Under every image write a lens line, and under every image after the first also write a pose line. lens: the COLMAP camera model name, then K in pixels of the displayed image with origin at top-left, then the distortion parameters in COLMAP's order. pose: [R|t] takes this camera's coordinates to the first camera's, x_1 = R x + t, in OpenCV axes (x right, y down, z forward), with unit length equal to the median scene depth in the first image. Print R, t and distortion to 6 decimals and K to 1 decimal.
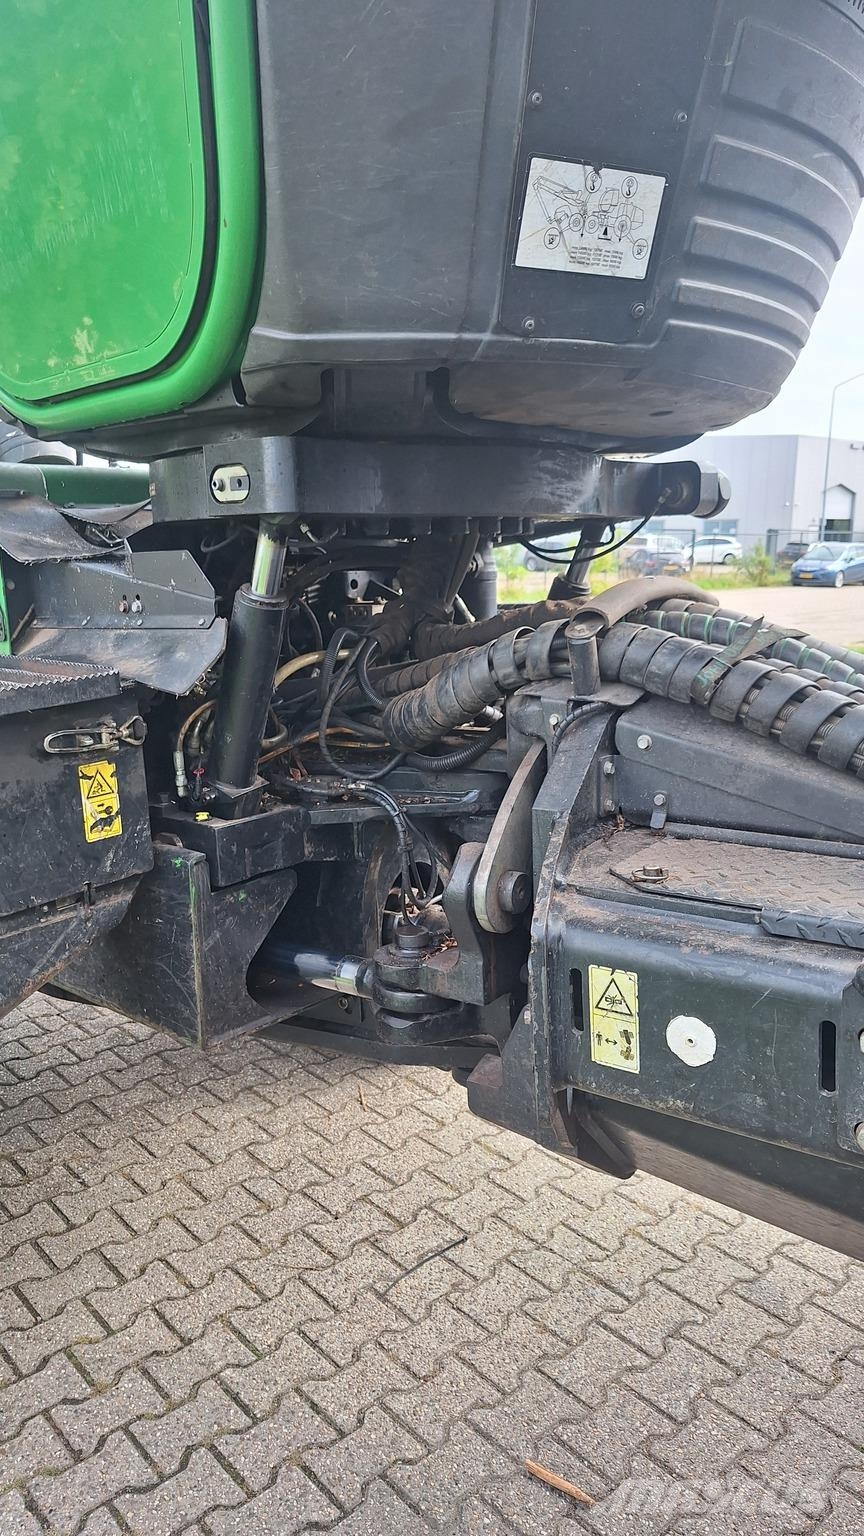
lens RADIAL K [[1065.5, 0, 426.0], [0, 1065.5, 764.9], [0, 0, 1]] dist [0.078678, -0.086839]
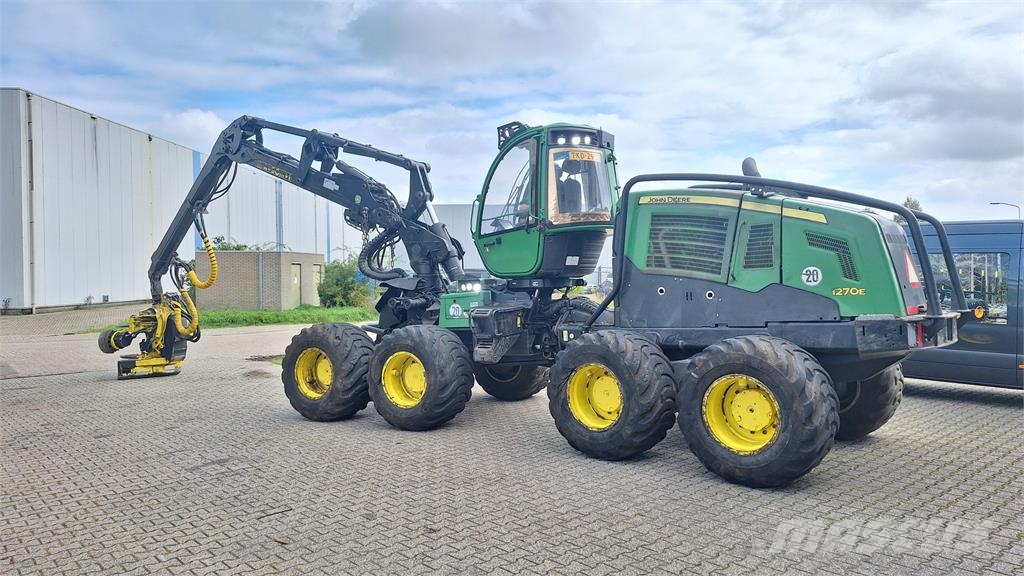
lens RADIAL K [[710.4, 0, 510.6], [0, 710.4, 278.0], [0, 0, 1]] dist [0.078678, -0.086839]
pose [[0.992753, -0.001173, 0.120164, -0.882976], [0.025734, 0.978830, -0.203050, 0.730151], [-0.117382, 0.204671, 0.971767, -3.894117]]
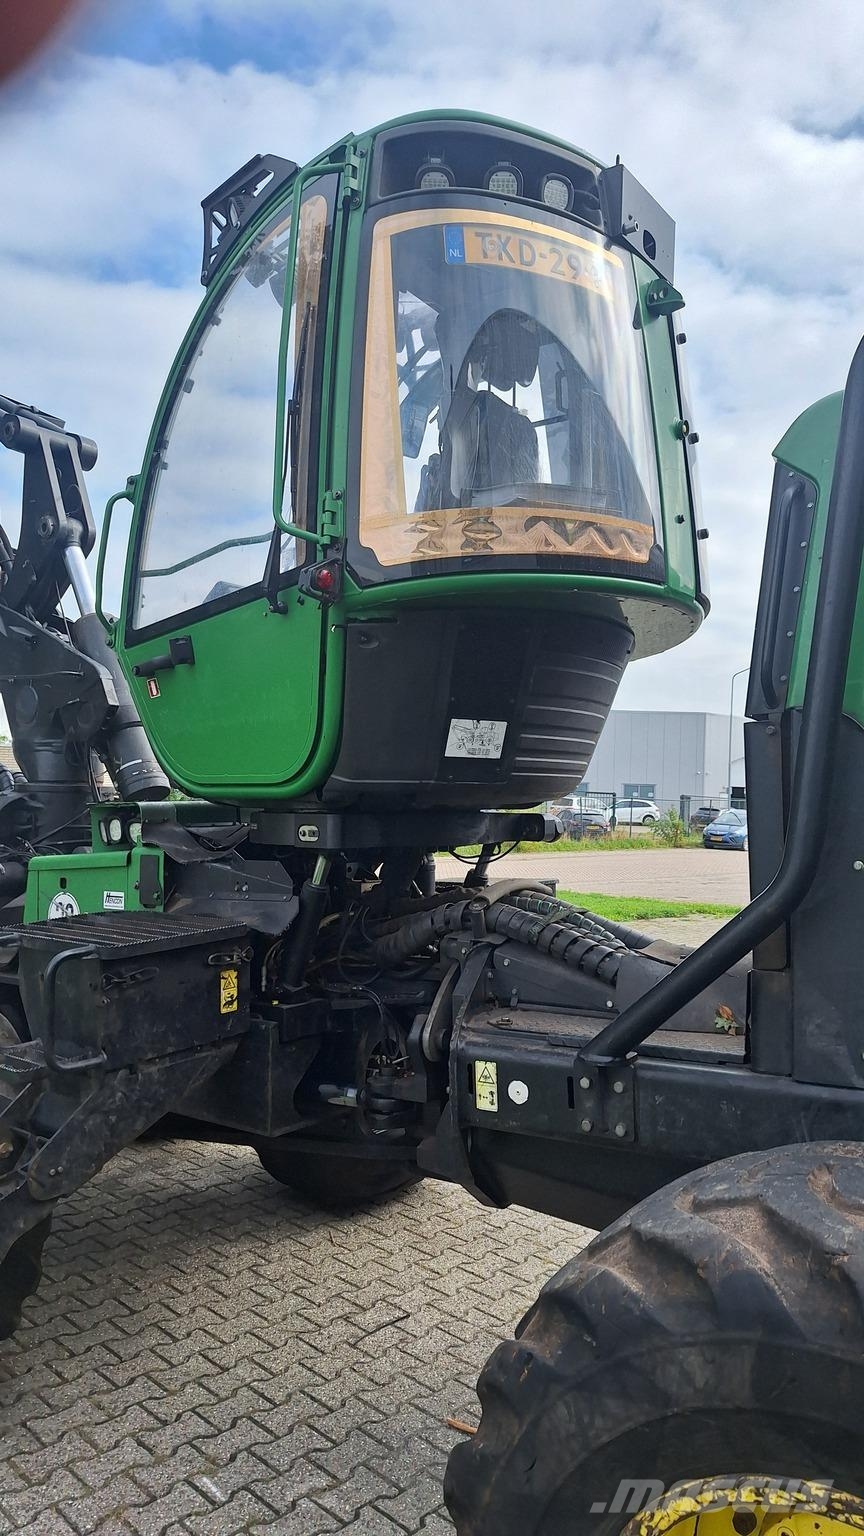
lens RADIAL K [[1129.1, 0, 428.5], [0, 1129.1, 759.8], [0, 0, 1]] dist [0.043479, -0.025591]
pose [[0.997876, 0.025800, 0.059808, -0.069480], [-0.011641, 0.974066, -0.225964, 0.075159], [-0.064087, 0.224788, 0.972298, -0.971578]]
